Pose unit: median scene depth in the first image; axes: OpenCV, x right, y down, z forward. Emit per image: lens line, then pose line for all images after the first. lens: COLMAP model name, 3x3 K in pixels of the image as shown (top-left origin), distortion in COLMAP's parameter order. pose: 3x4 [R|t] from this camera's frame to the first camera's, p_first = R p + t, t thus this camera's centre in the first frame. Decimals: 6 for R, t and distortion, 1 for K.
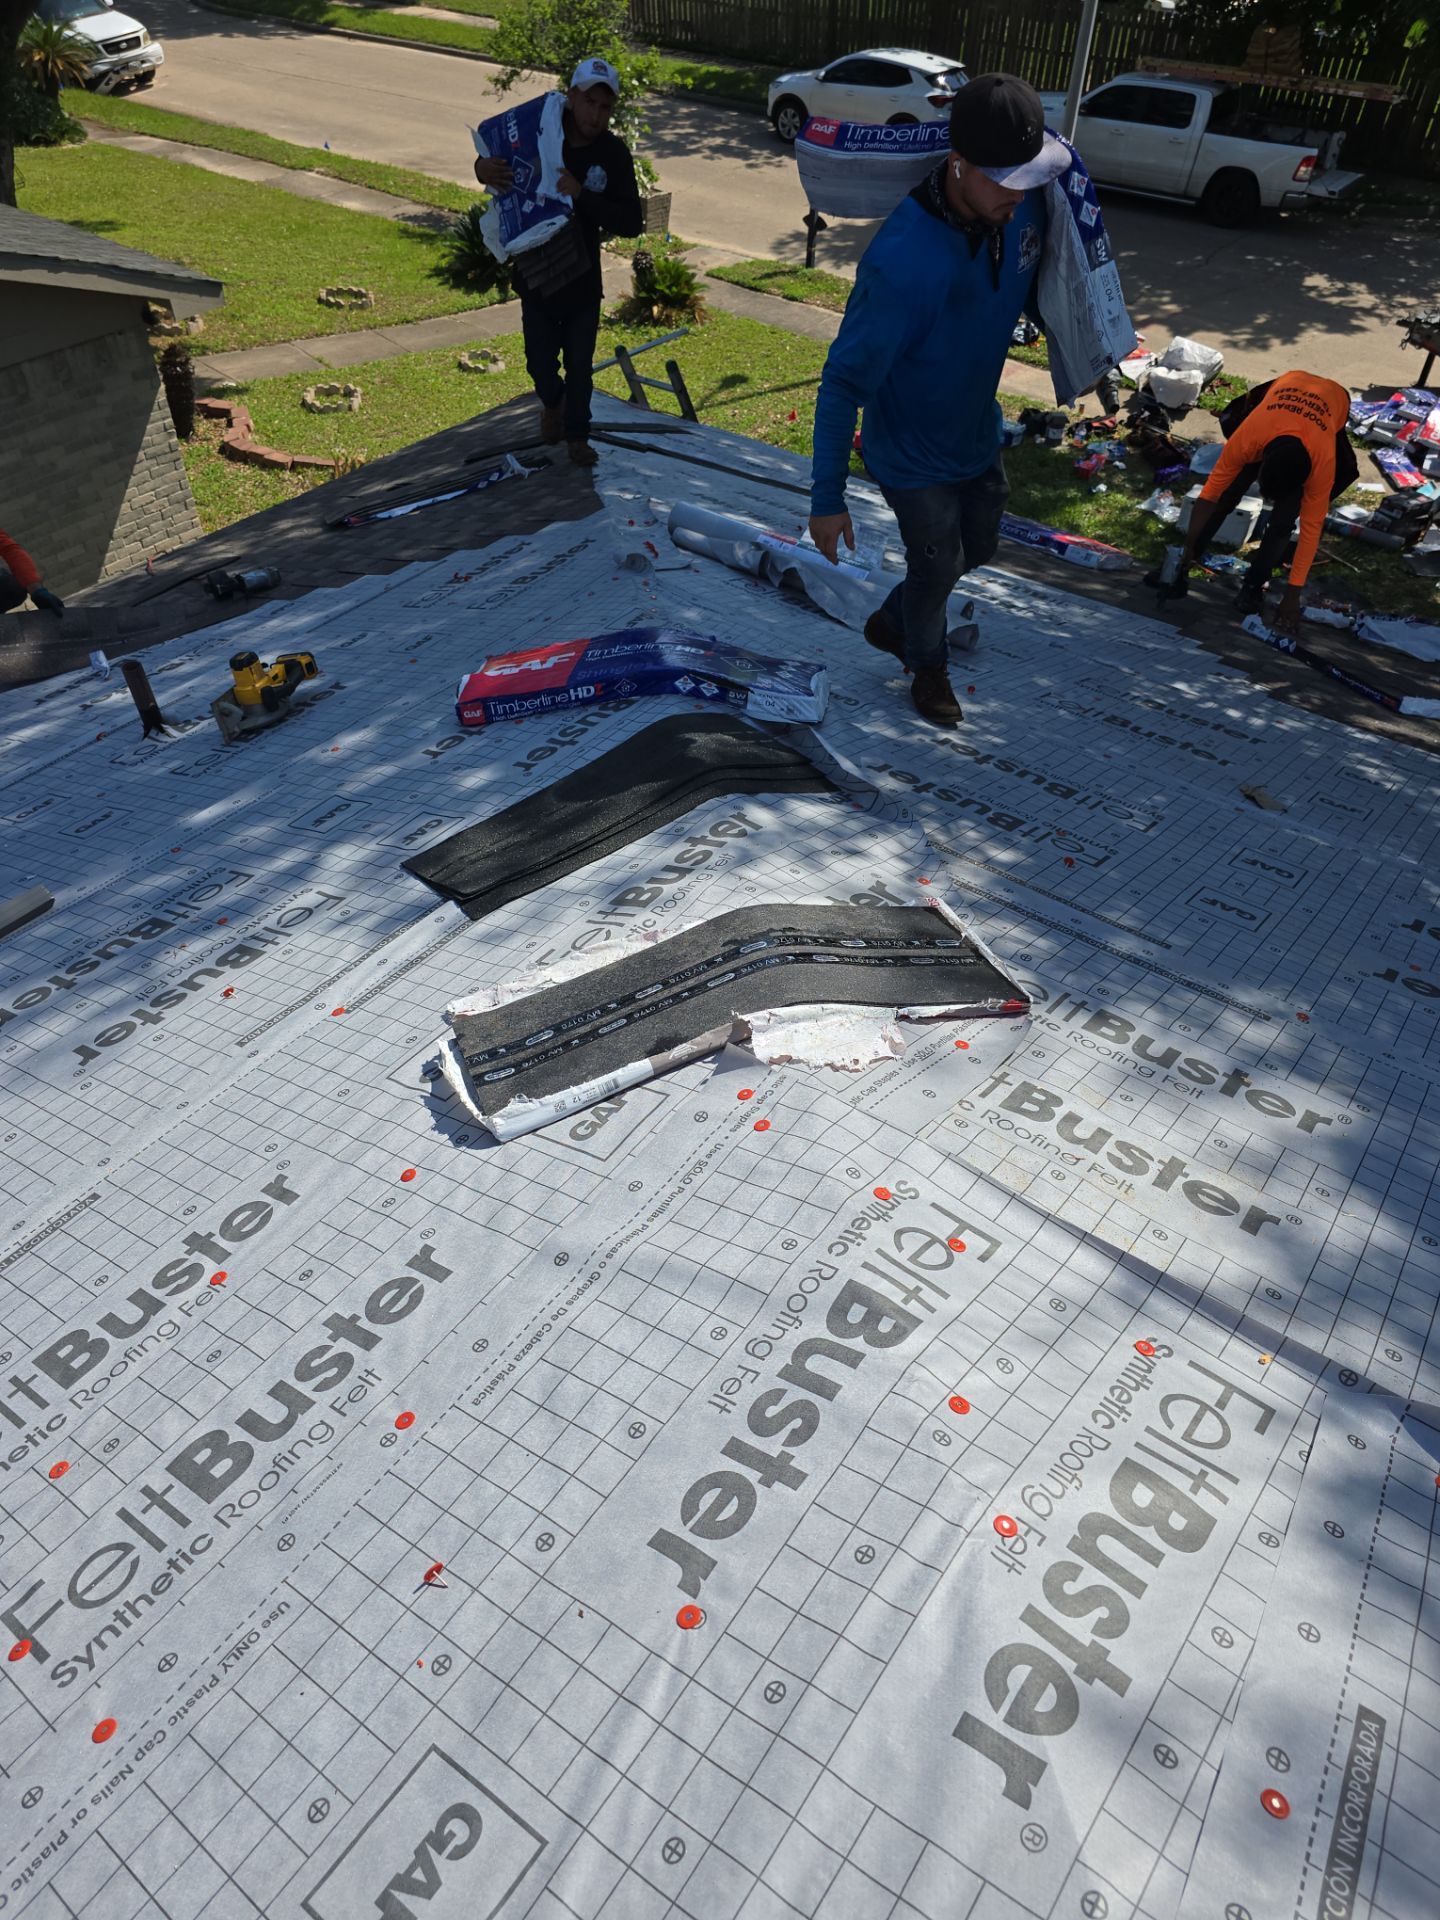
lens RADIAL K [[1262.9, 0, 717.3], [0, 1262.9, 962.8], [0, 0, 1]] dist [0.031860, -0.032125]
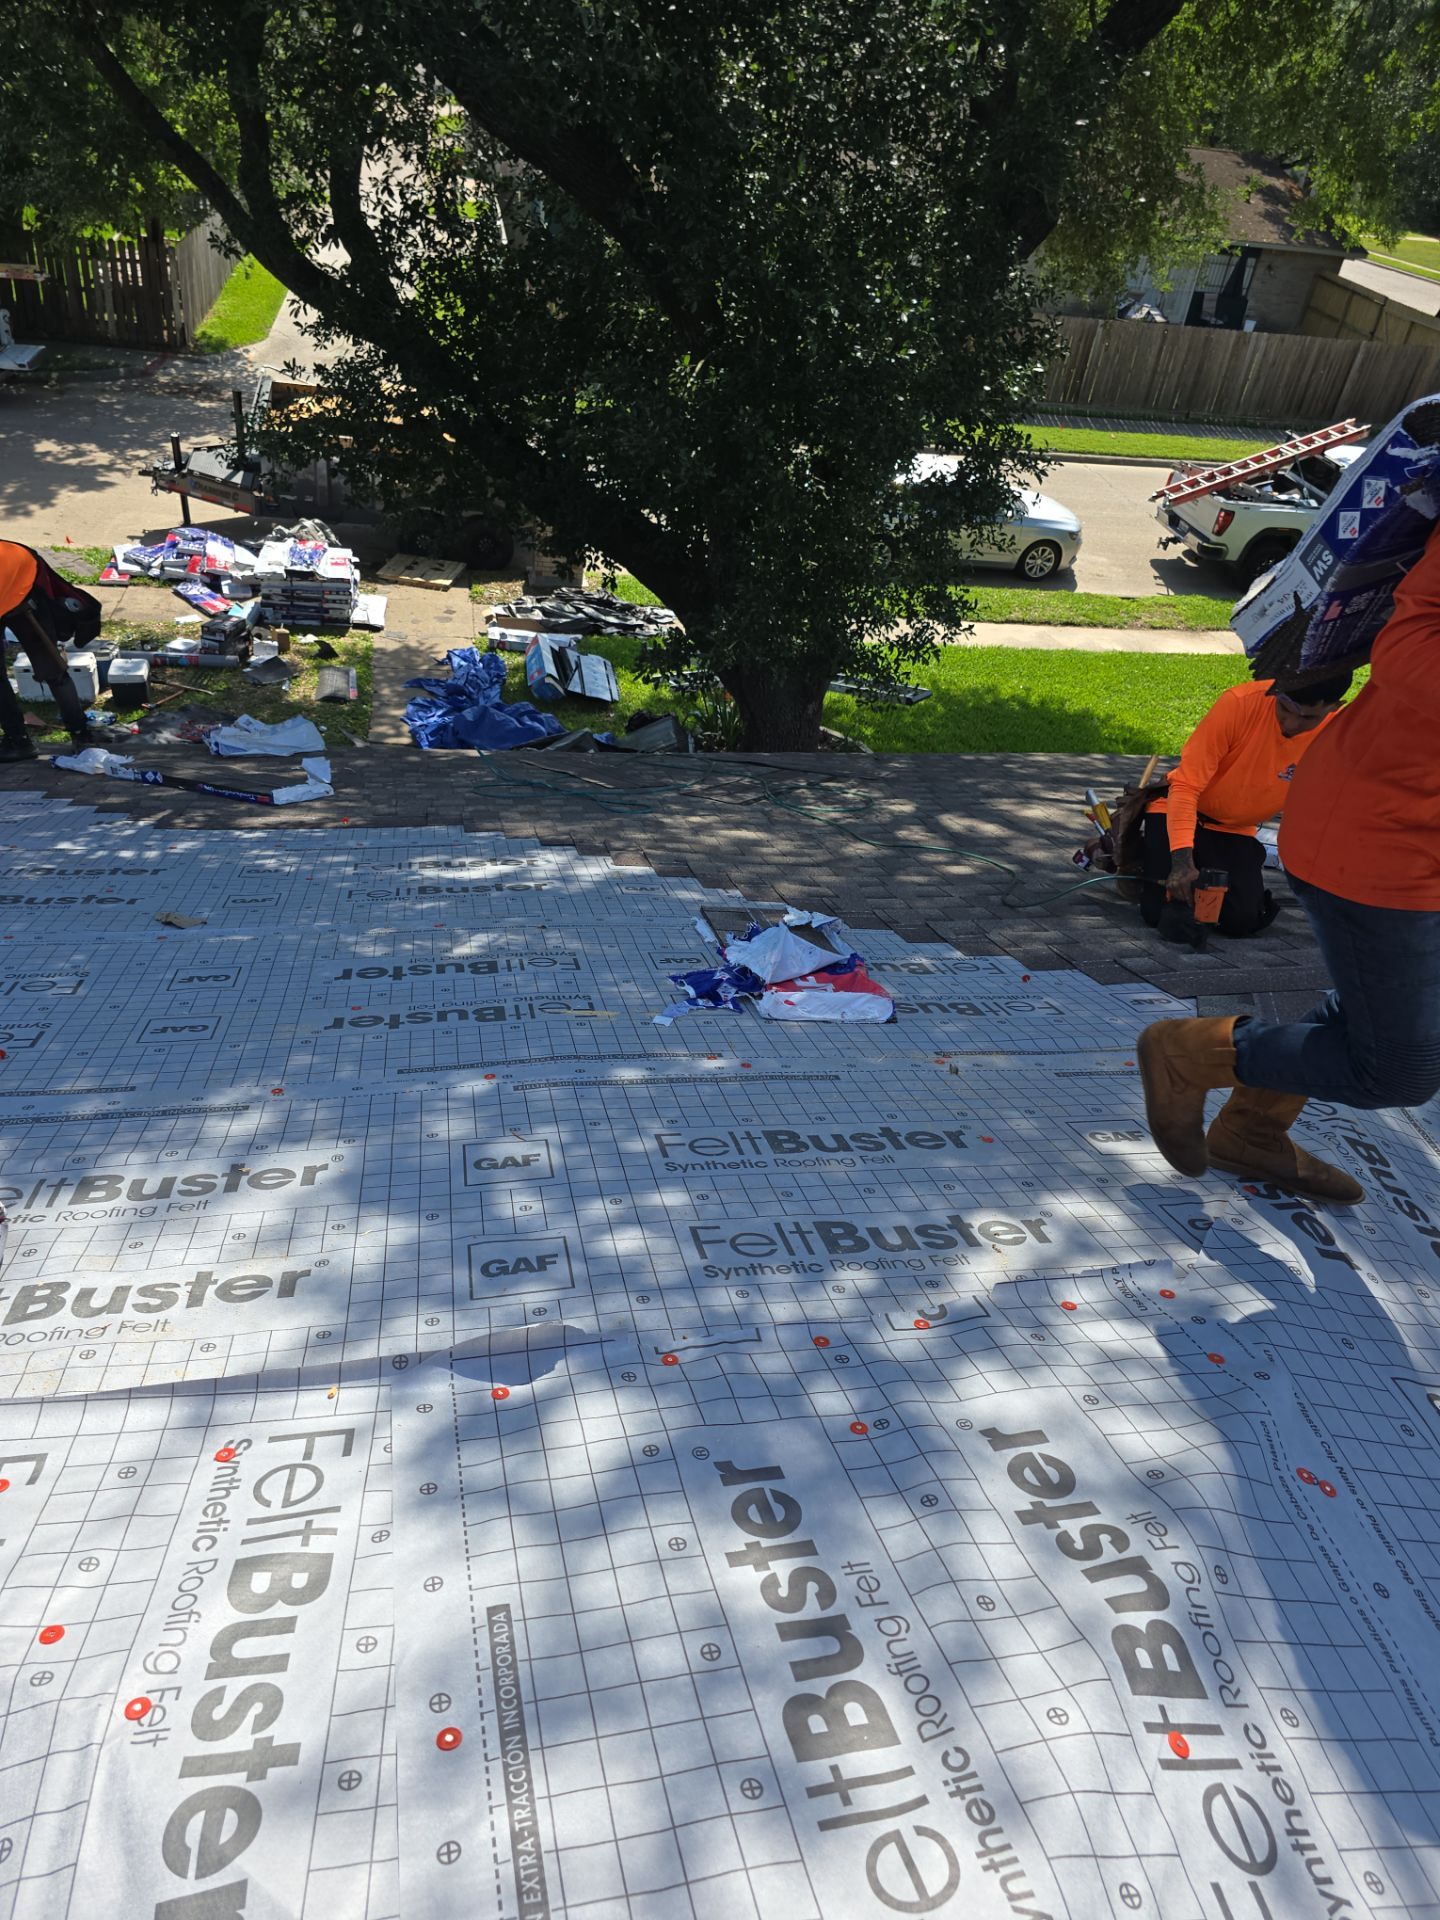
lens RADIAL K [[1262.9, 0, 691.8], [0, 1262.9, 972.3], [0, 0, 1]] dist [0.031860, -0.032125]
pose [[0.671115, -0.384476, 0.633863, 0.060566], [0.443819, 0.893228, 0.071894, 0.033885], [-0.593826, 0.233071, 0.770097, -0.065954]]
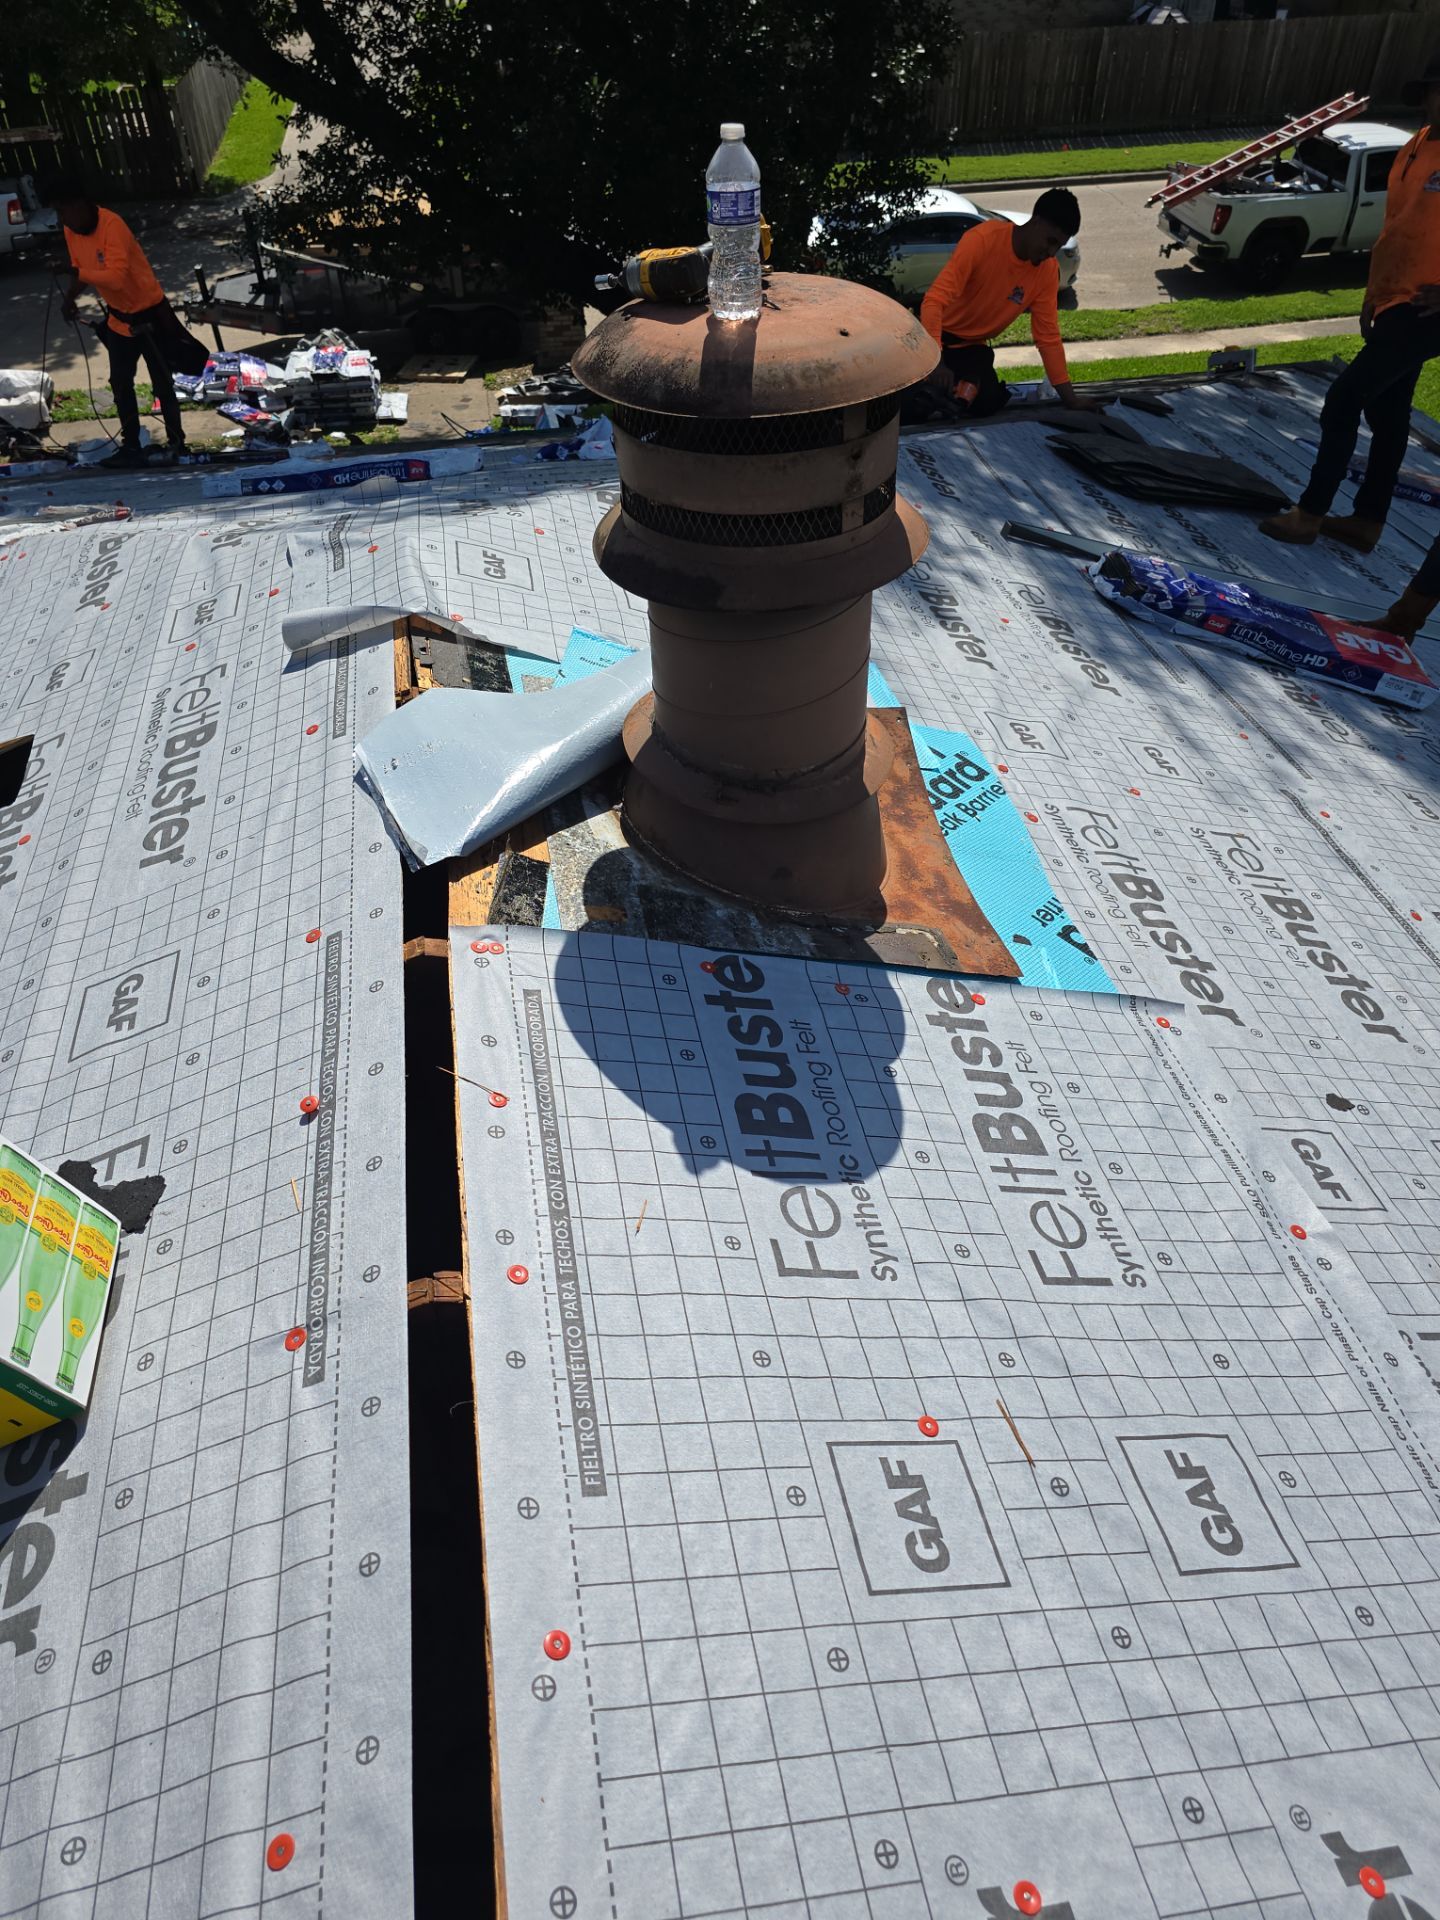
lens RADIAL K [[1262.9, 0, 709.0], [0, 1262.9, 973.1], [0, 0, 1]] dist [0.031860, -0.032125]
pose [[0.667168, -0.523332, 0.530104, -0.842081], [0.540042, 0.829965, 0.139685, 1.213249], [-0.513070, 0.193085, 0.836348, -1.248422]]
